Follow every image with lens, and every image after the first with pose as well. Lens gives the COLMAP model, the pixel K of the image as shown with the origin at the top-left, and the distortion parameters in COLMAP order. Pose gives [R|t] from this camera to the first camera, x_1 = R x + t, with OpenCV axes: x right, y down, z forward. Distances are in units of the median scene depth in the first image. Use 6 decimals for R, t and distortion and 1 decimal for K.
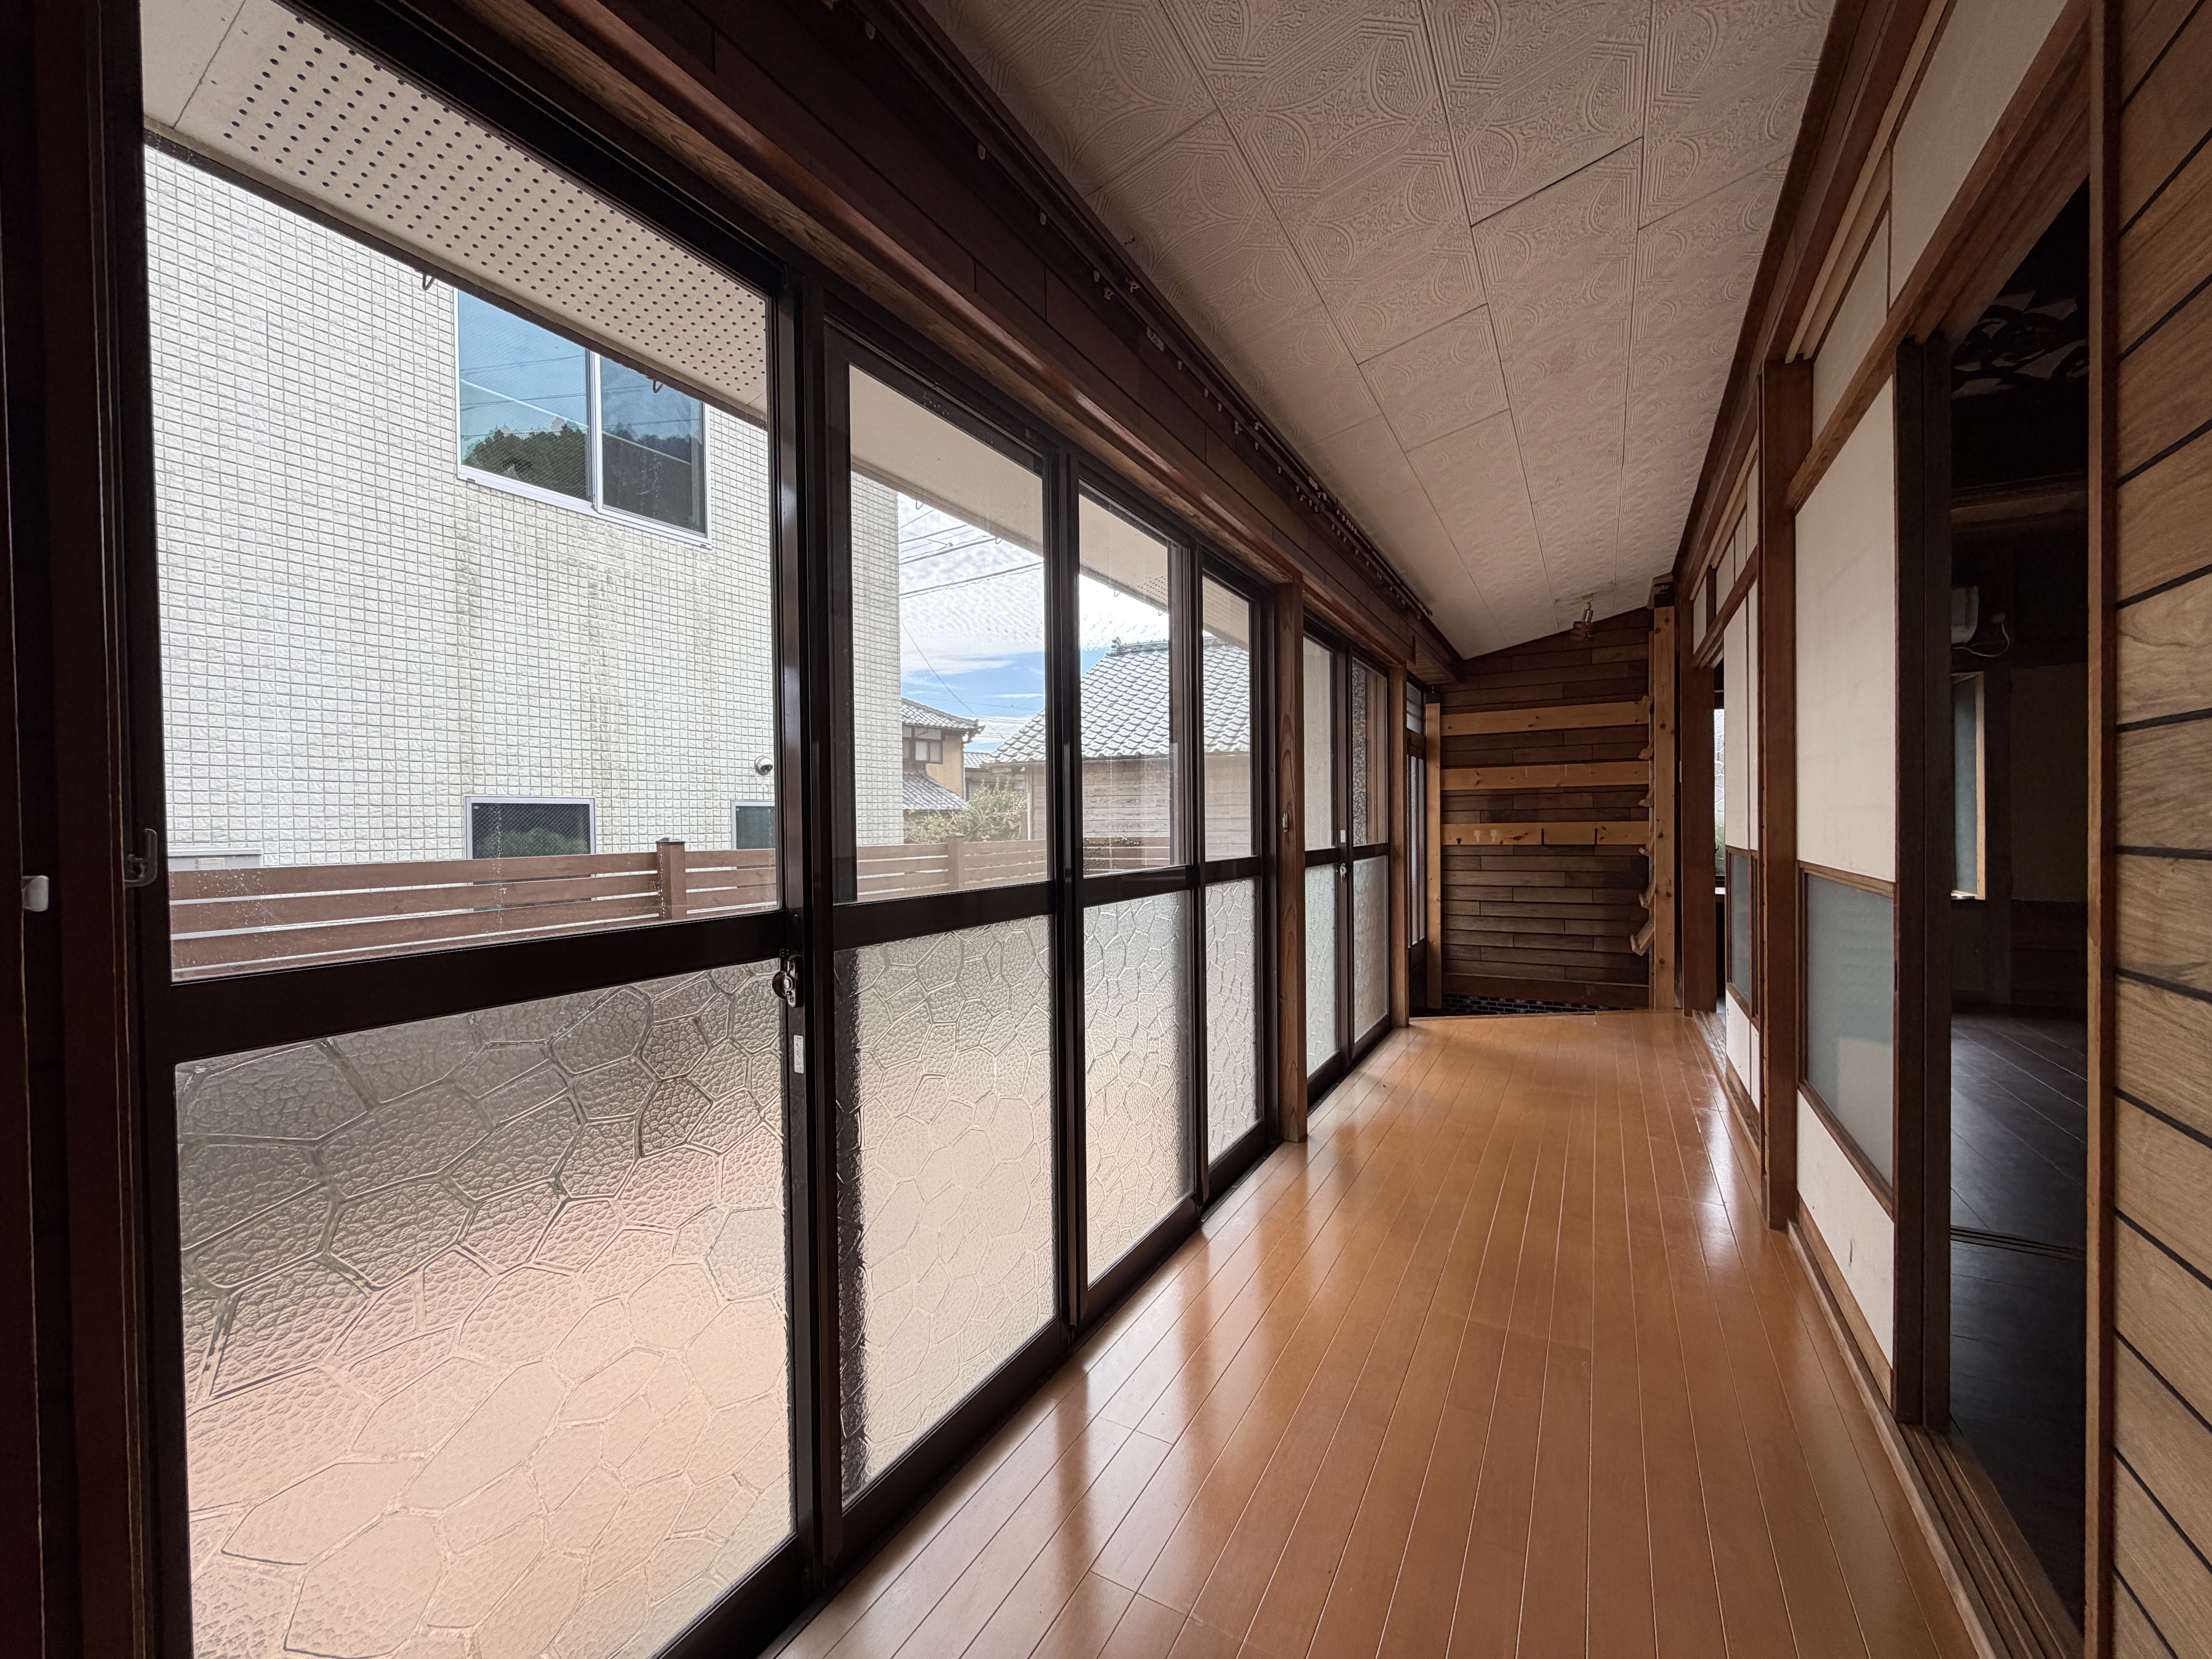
lens RADIAL K [[882.4, 0, 1095.6], [0, 882.4, 830.8], [0, 0, 1]] dist [0.000234, 0.000572]
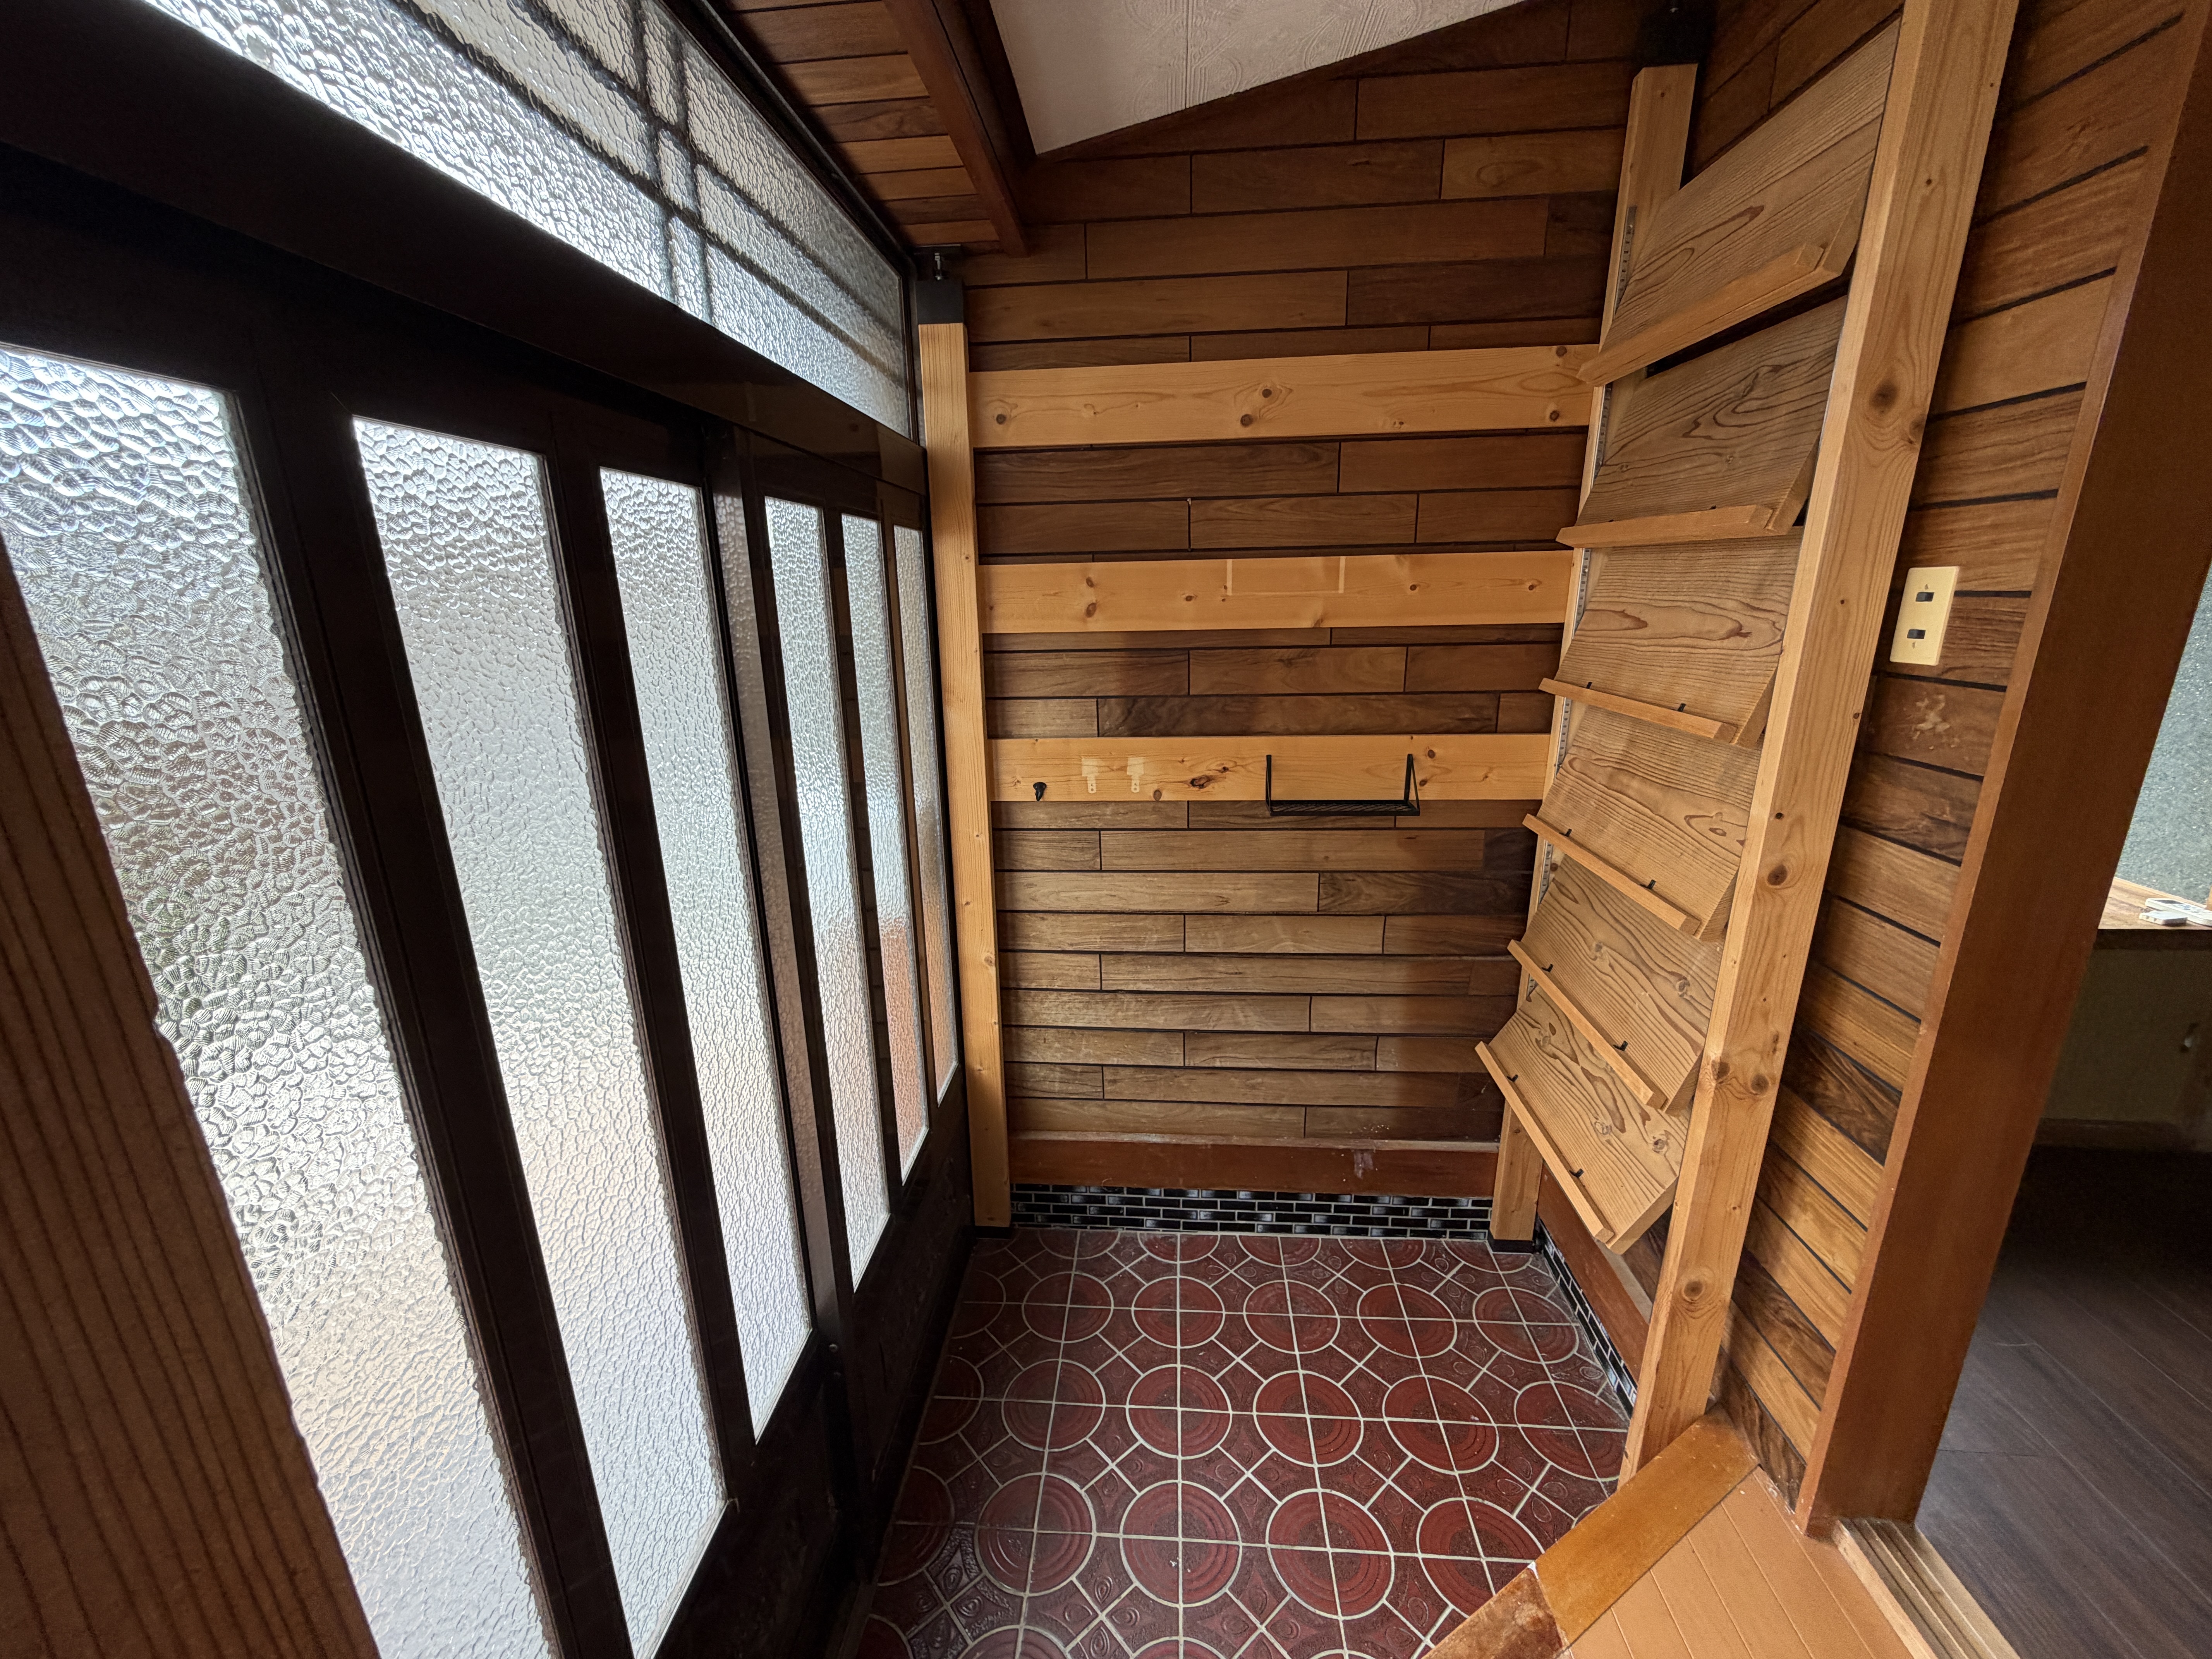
lens RADIAL K [[882.4, 0, 1104.5], [0, 882.4, 834.4], [0, 0, 1]] dist [0.000234, 0.000572]
pose [[0.900869, -0.122822, 0.416353, 0.301106], [0.011690, 0.965653, 0.259570, -0.060048], [-0.433934, -0.228972, 0.871363, 0.714678]]
